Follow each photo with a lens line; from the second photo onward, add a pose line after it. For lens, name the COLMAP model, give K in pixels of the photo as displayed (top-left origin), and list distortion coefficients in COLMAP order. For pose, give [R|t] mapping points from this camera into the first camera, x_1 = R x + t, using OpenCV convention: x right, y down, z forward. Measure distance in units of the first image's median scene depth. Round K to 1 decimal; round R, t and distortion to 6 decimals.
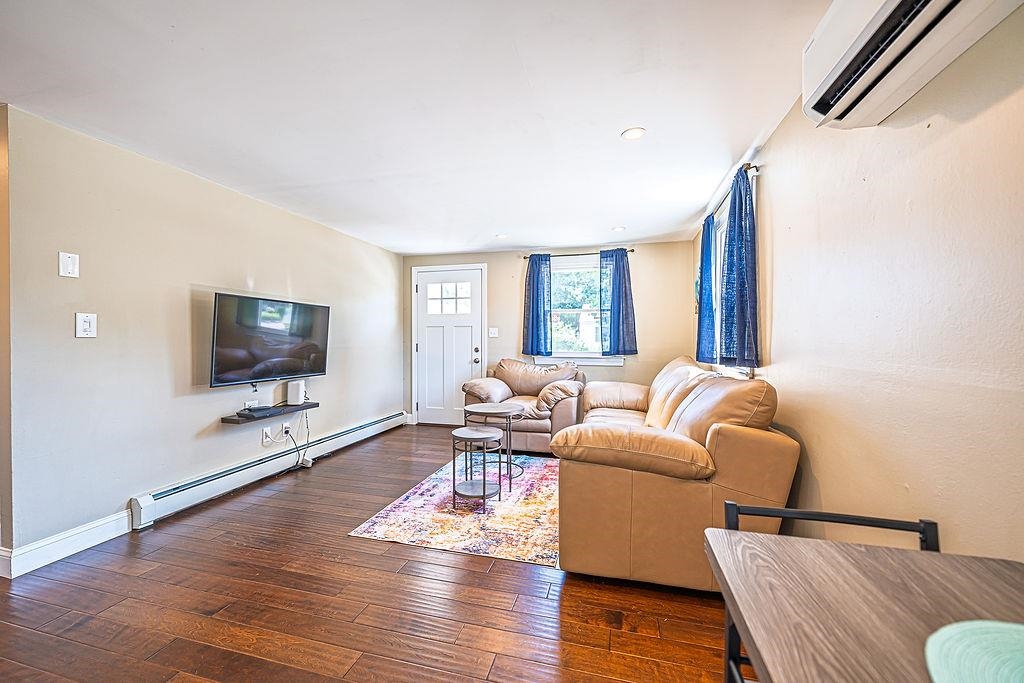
lens RADIAL K [[404.9, 0, 512.6], [0, 404.9, 339.7], [0, 0, 1]] dist [-0.000770, 0.000561]
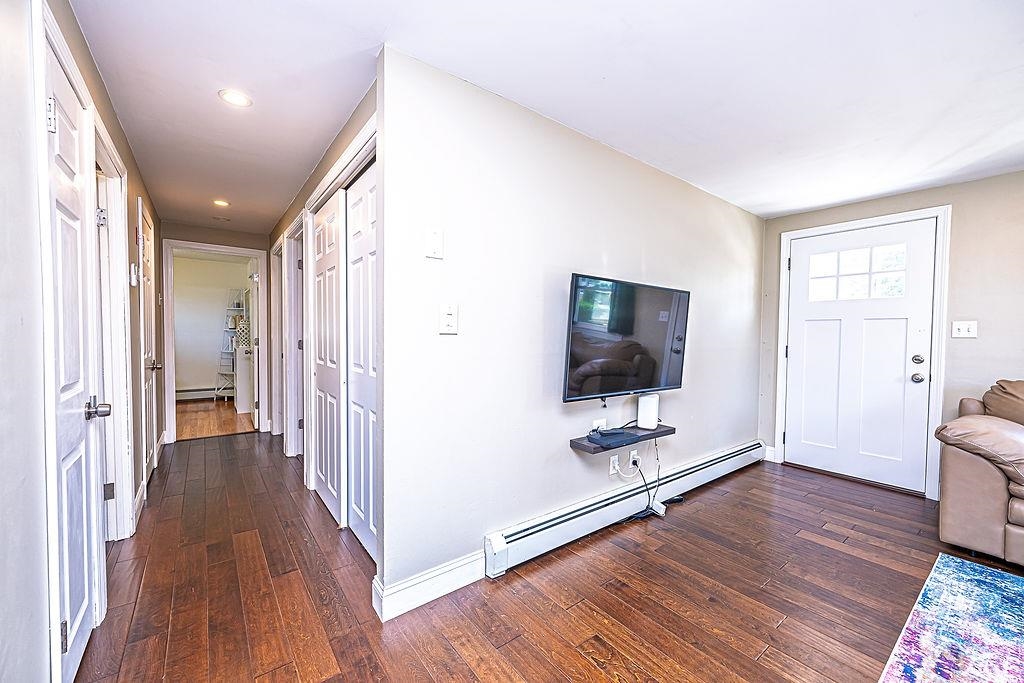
lens RADIAL K [[404.9, 0, 512.6], [0, 404.9, 339.7], [0, 0, 1]] dist [-0.000770, 0.000561]
pose [[0.797301, 0.017909, -0.603316, -0.228638], [-0.013337, 0.999838, 0.012055, -0.002546], [0.603434, -0.001565, 0.797411, 0.215469]]
